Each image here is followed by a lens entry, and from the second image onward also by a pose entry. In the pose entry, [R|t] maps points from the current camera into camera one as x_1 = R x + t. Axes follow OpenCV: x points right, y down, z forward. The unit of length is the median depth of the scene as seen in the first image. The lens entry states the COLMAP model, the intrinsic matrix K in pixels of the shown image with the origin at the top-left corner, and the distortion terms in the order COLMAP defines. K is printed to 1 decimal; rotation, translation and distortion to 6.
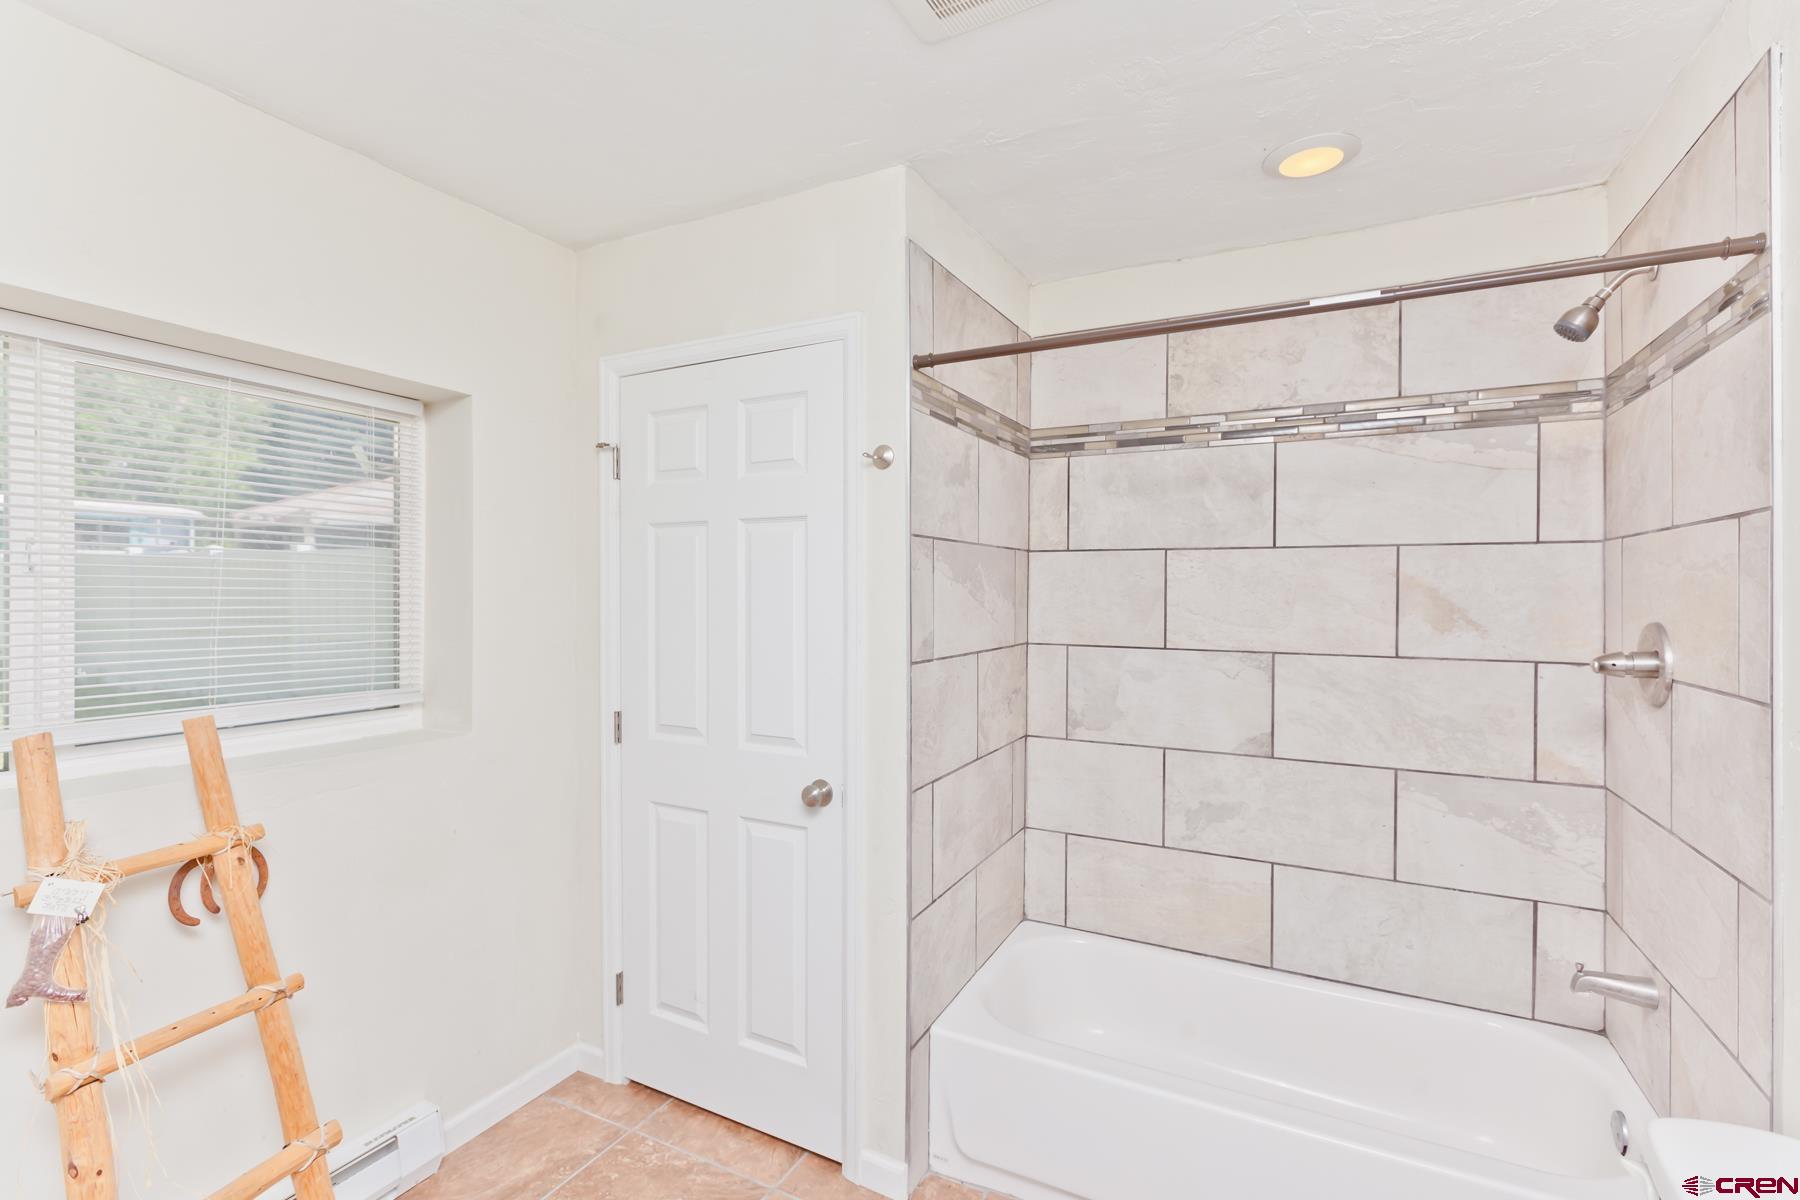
lens RADIAL K [[814.2, 0, 897.2], [0, 814.2, 599.3], [0, 0, 1]] dist [0.001128, 0.000298]
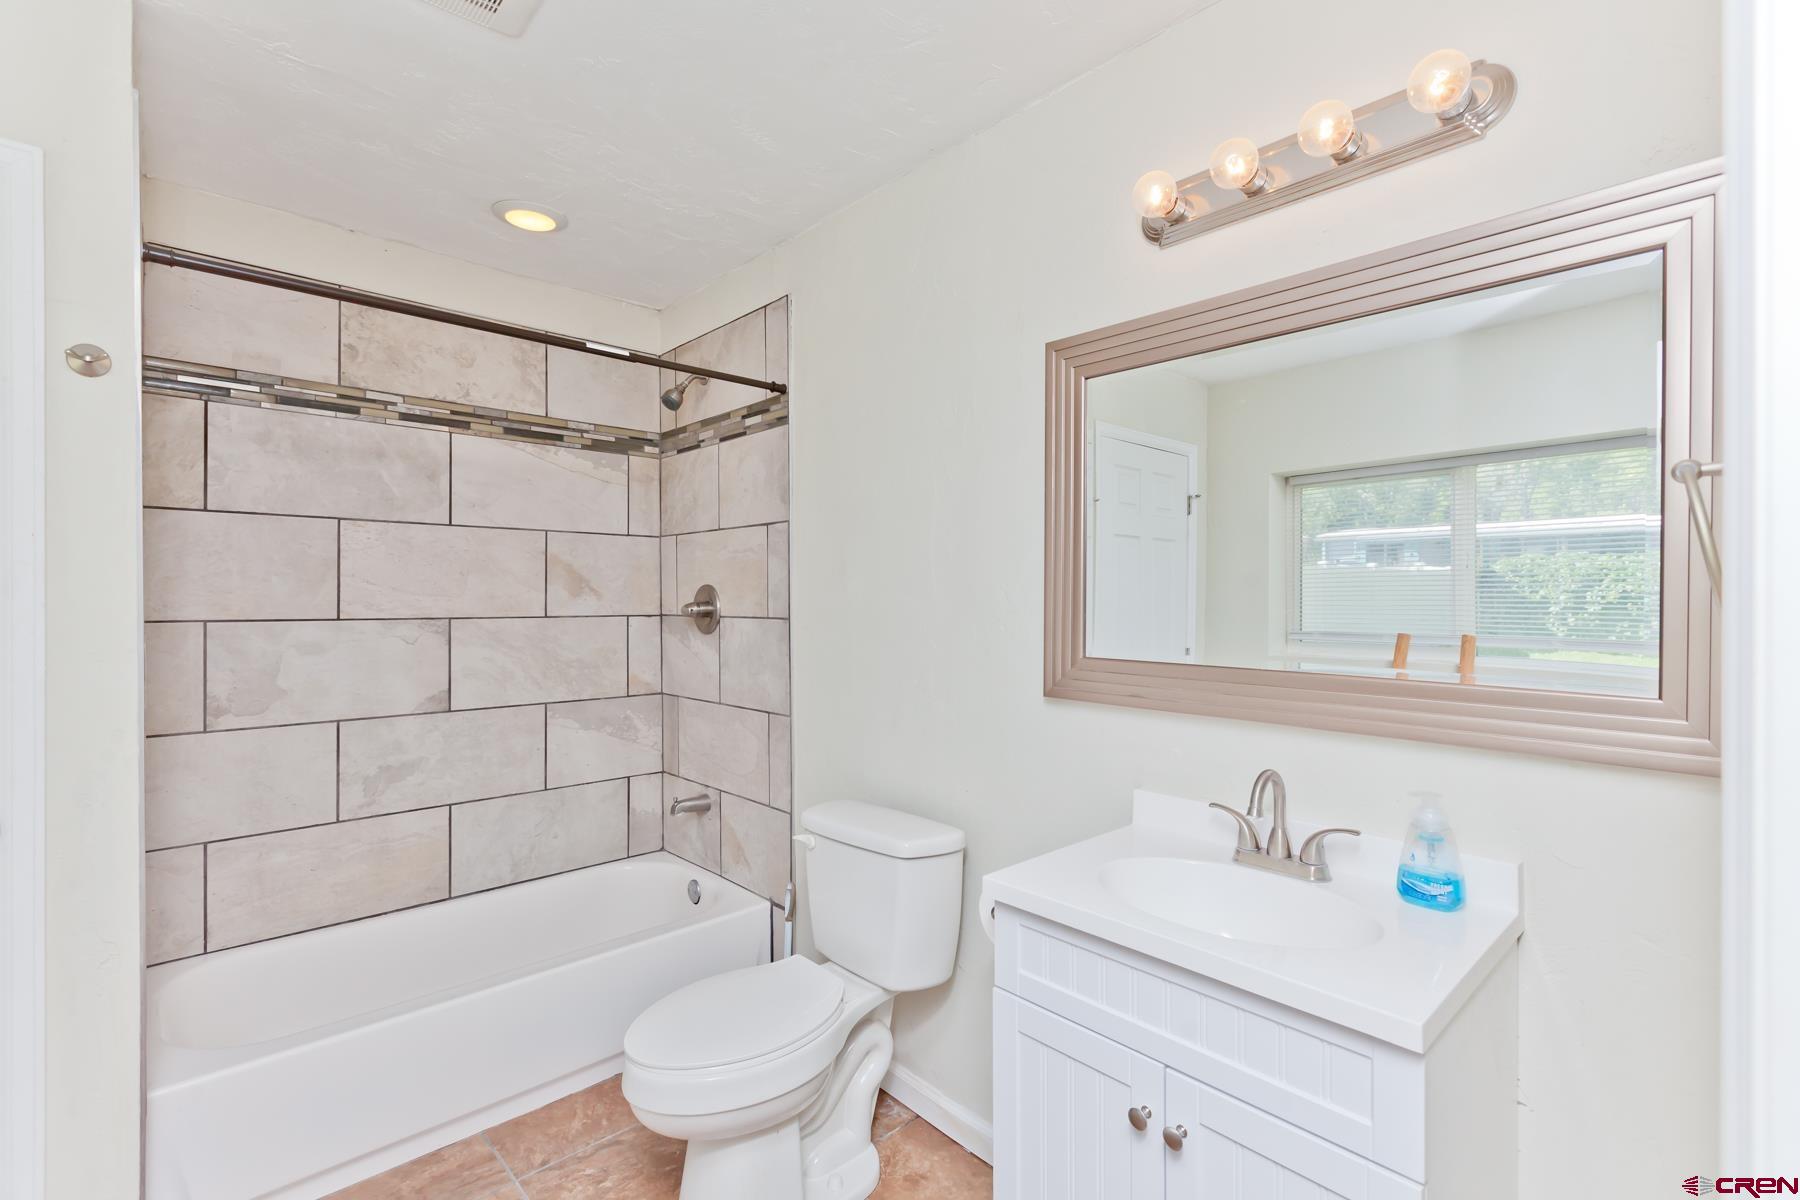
lens RADIAL K [[814.2, 0, 895.9], [0, 814.2, 597.3], [0, 0, 1]] dist [0.001128, 0.000298]
pose [[0.333187, -0.003033, 0.942856, -0.401674], [0.008926, 0.999960, 0.000062, 0.042651], [-0.942819, 0.008395, 0.333200, 0.040834]]
